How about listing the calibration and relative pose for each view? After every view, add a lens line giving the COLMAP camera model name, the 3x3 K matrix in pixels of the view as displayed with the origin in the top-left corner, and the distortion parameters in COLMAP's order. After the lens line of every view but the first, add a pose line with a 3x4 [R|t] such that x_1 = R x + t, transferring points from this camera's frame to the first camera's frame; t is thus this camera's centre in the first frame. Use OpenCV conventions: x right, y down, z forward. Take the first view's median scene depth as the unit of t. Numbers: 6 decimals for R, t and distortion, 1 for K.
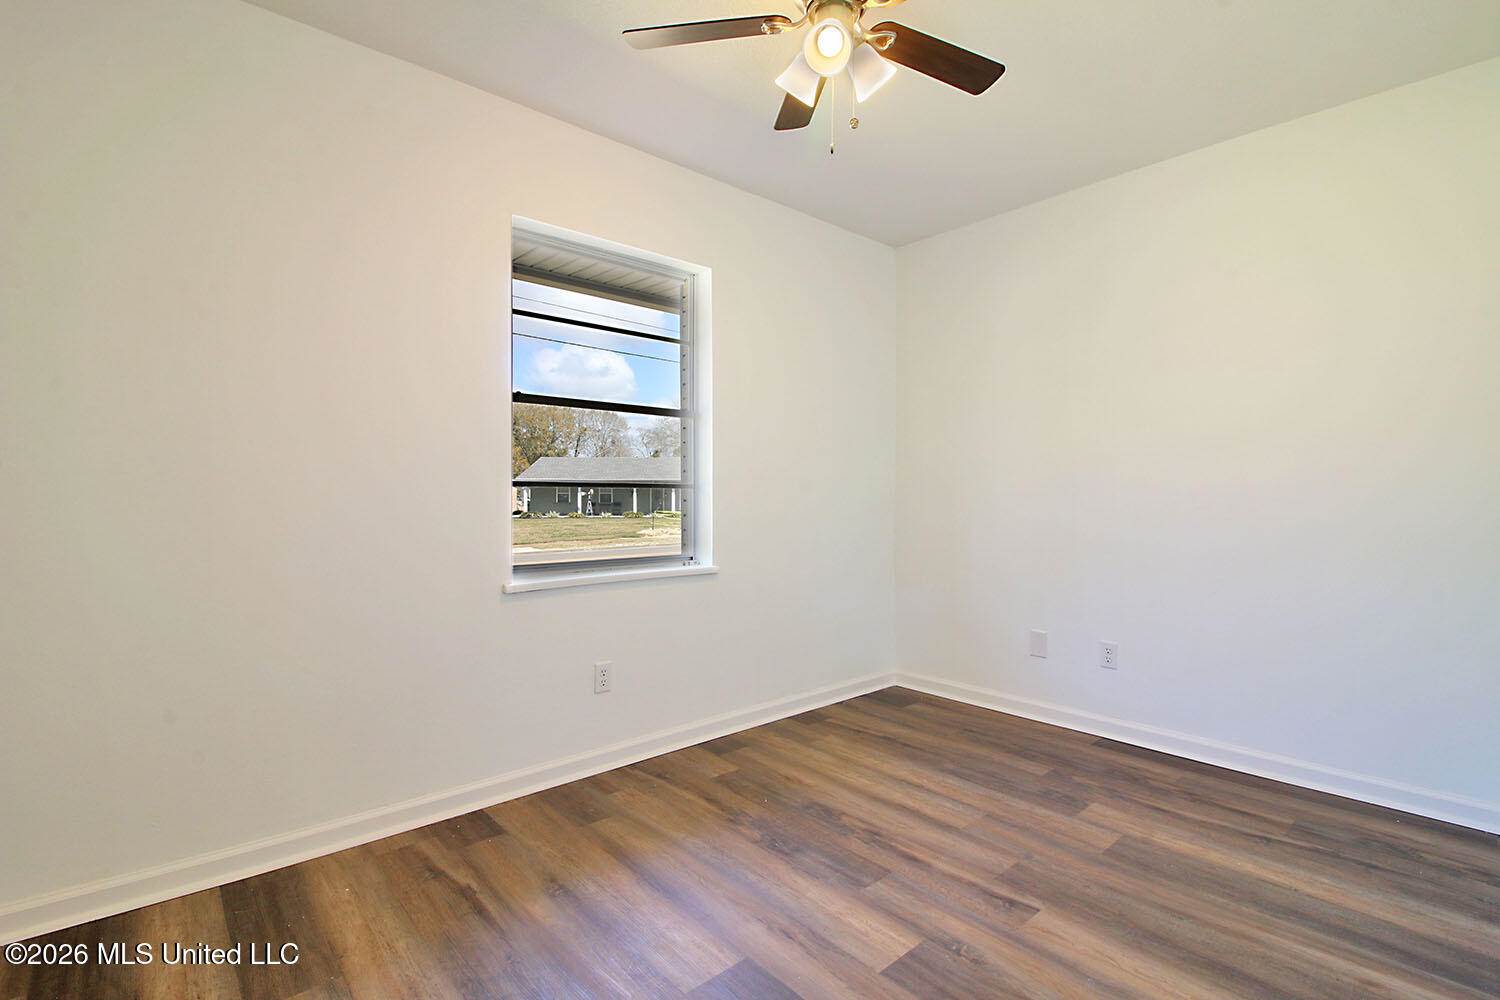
lens RADIAL K [[695.4, 0, 757.7], [0, 695.4, 497.6], [0, 0, 1]] dist [-0.031160, -0.000672]
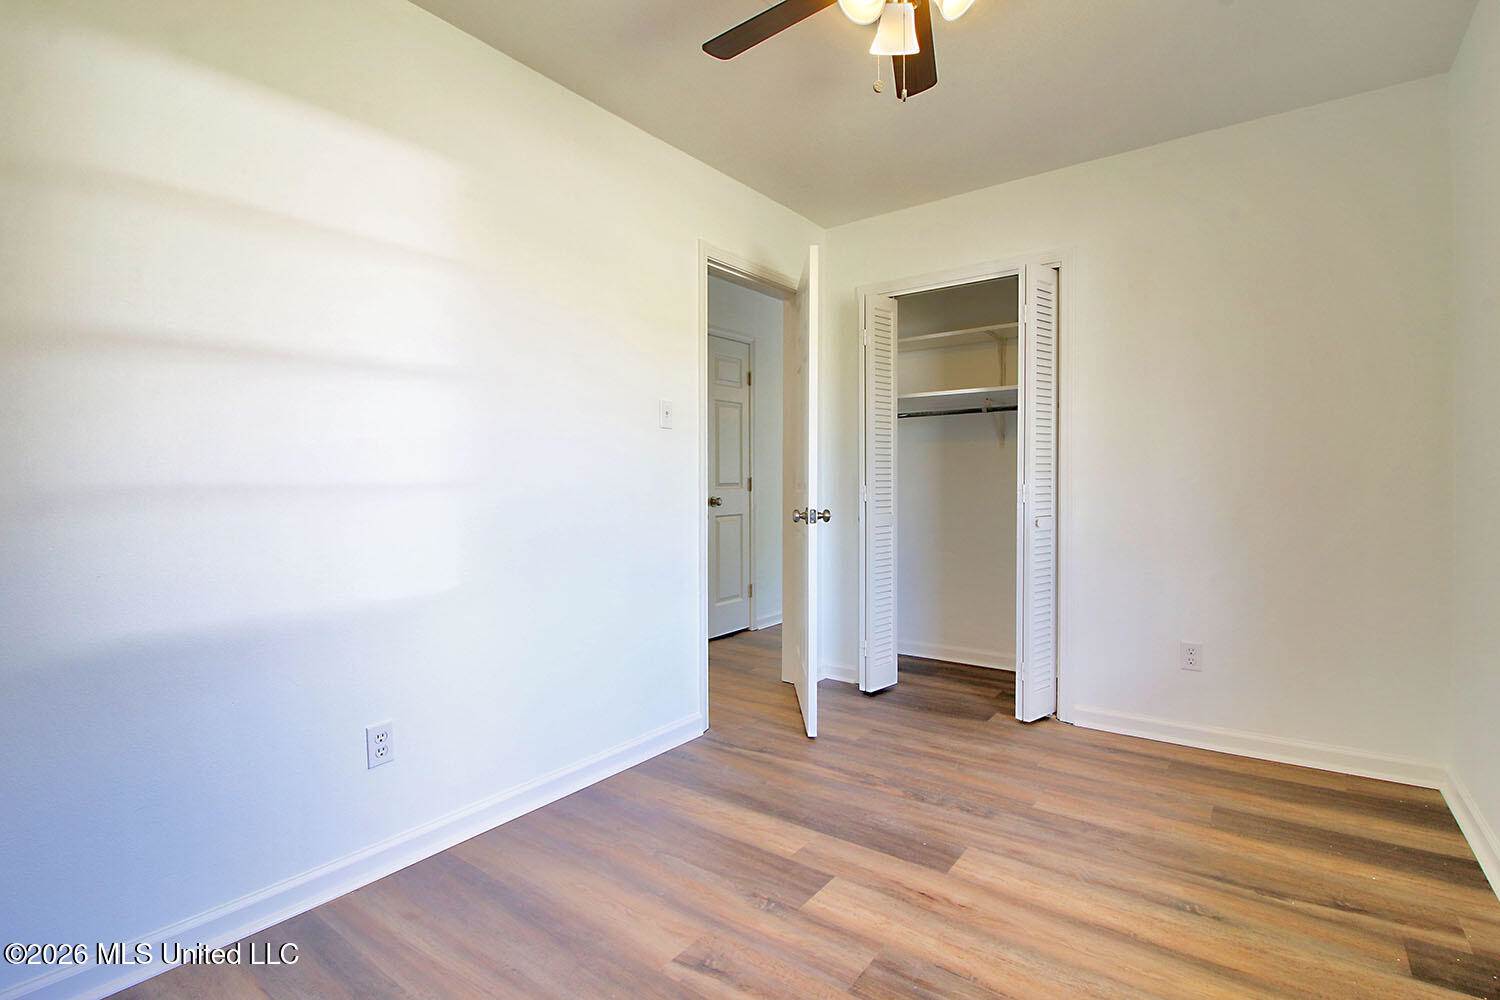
lens RADIAL K [[695.4, 0, 757.7], [0, 695.4, 497.6], [0, 0, 1]] dist [-0.031160, -0.000672]
pose [[-0.979304, 0.018299, -0.201566, 0.479658], [0.013928, 0.999637, 0.023080, -0.001628], [0.201915, 0.019795, -0.979203, 1.893876]]
